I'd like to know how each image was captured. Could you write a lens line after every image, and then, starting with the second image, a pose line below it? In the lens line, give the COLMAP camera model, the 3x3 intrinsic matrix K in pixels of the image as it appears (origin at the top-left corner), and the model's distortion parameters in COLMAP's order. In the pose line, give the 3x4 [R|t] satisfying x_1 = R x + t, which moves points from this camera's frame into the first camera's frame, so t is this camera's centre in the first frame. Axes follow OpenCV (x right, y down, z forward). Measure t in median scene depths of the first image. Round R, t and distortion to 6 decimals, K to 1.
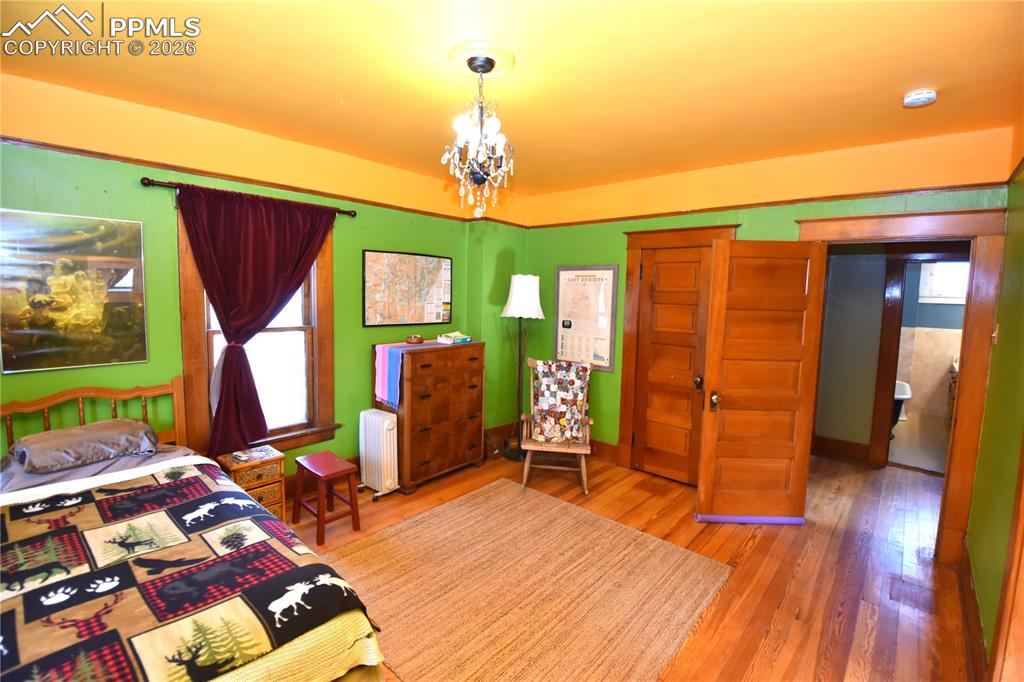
lens RADIAL K [[454.0, 0, 511.8], [0, 454.0, 337.4], [0, 0, 1]] dist [-0.004929, -0.010252]
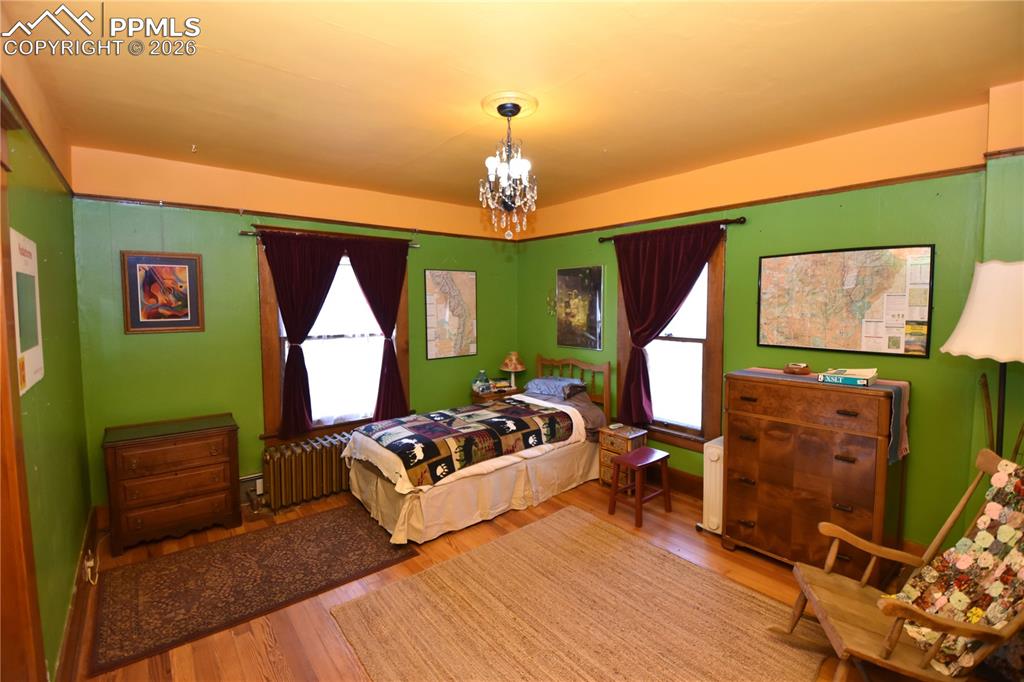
lens RADIAL K [[454.0, 0, 511.6], [0, 454.0, 335.6], [0, 0, 1]] dist [-0.004929, -0.010252]
pose [[-0.171599, 0.047020, -0.984044, 0.608601], [-0.099209, 0.992958, 0.064746, -0.051981], [0.980159, 0.108737, -0.165726, 0.684723]]
